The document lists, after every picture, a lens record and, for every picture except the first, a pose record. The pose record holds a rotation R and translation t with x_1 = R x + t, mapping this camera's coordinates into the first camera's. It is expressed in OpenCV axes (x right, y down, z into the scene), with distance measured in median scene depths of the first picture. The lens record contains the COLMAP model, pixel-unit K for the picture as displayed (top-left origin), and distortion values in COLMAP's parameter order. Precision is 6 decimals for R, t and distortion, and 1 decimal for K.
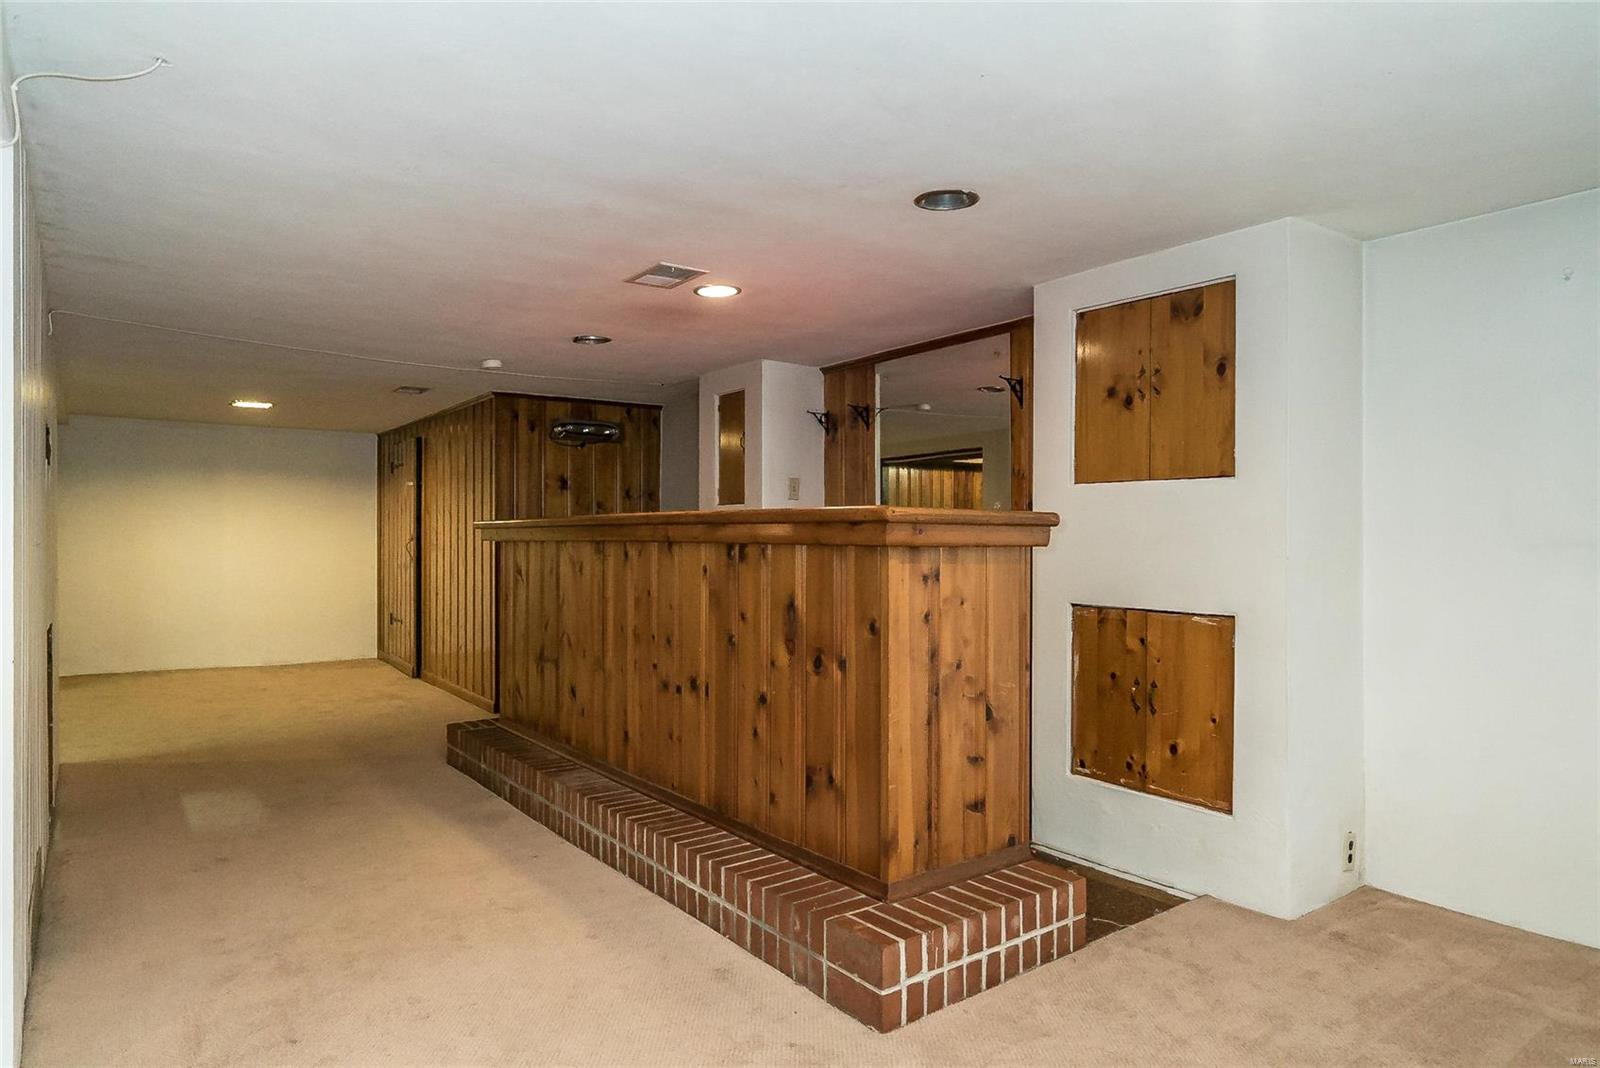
lens RADIAL K [[996.5, 0, 798.2], [0, 996.5, 538.4], [0, 0, 1]] dist [0.046450, 0.002186]
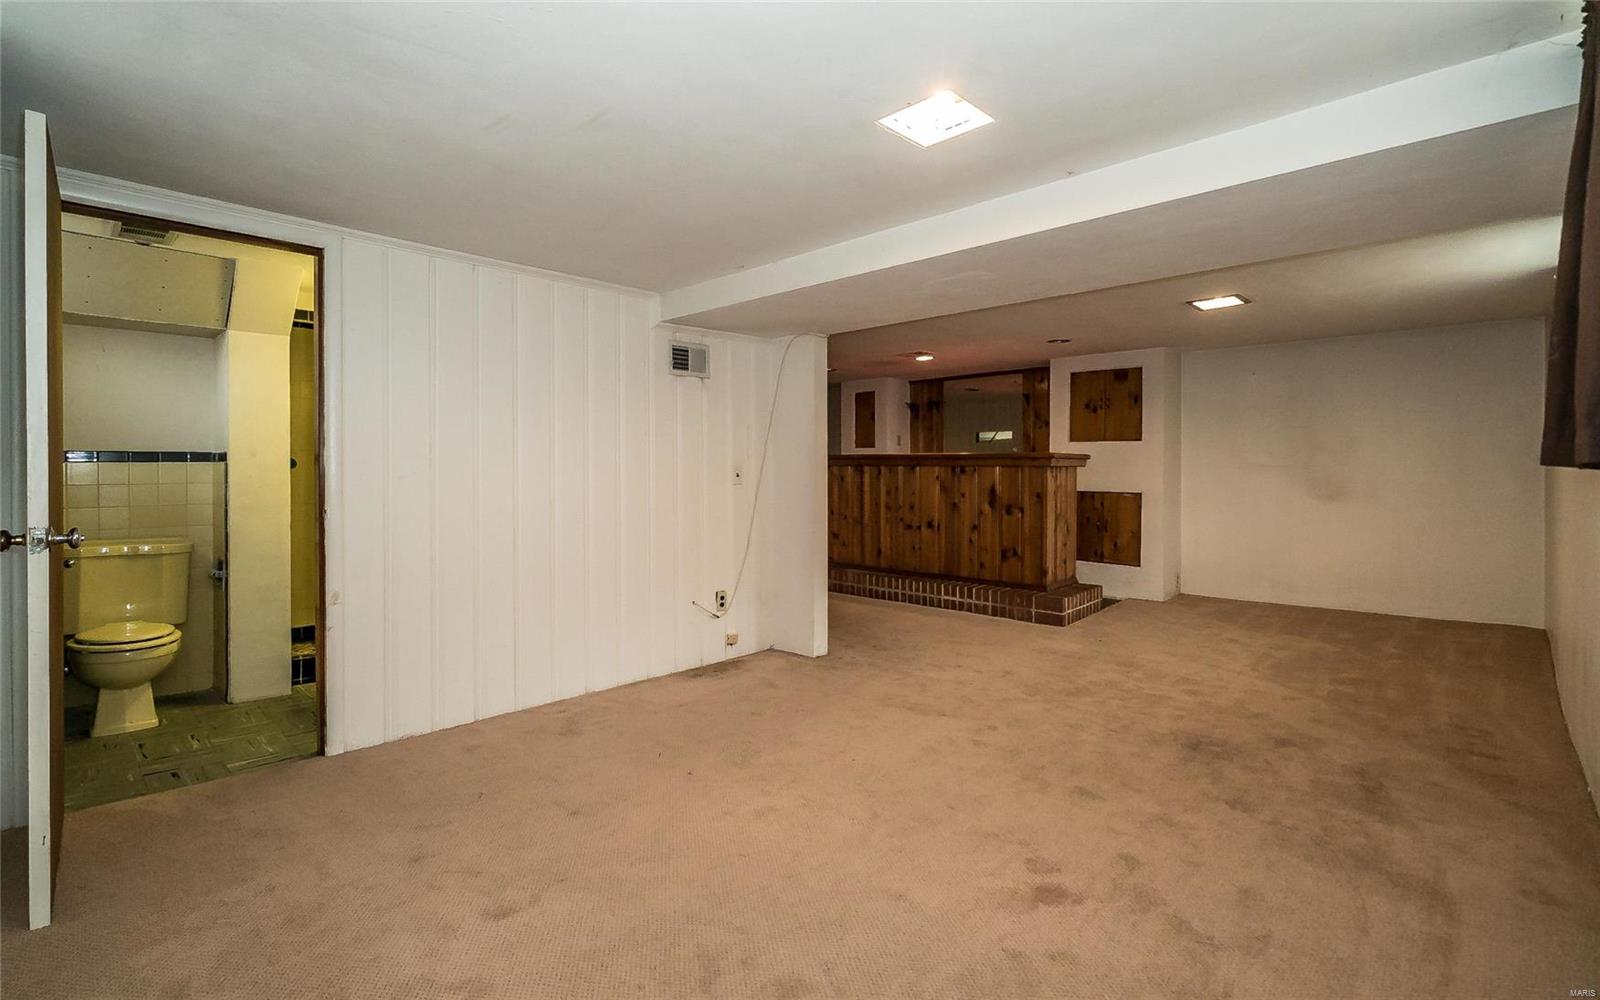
lens RADIAL K [[736.7, 0, 797.0], [0, 736.7, 474.3], [0, 0, 1]] dist [-0.001076, -0.000002]
pose [[0.985341, -0.003254, 0.170568, -0.778905], [0.001618, 0.999951, 0.009728, 0.006927], [-0.170591, -0.009310, 0.985298, -0.751507]]
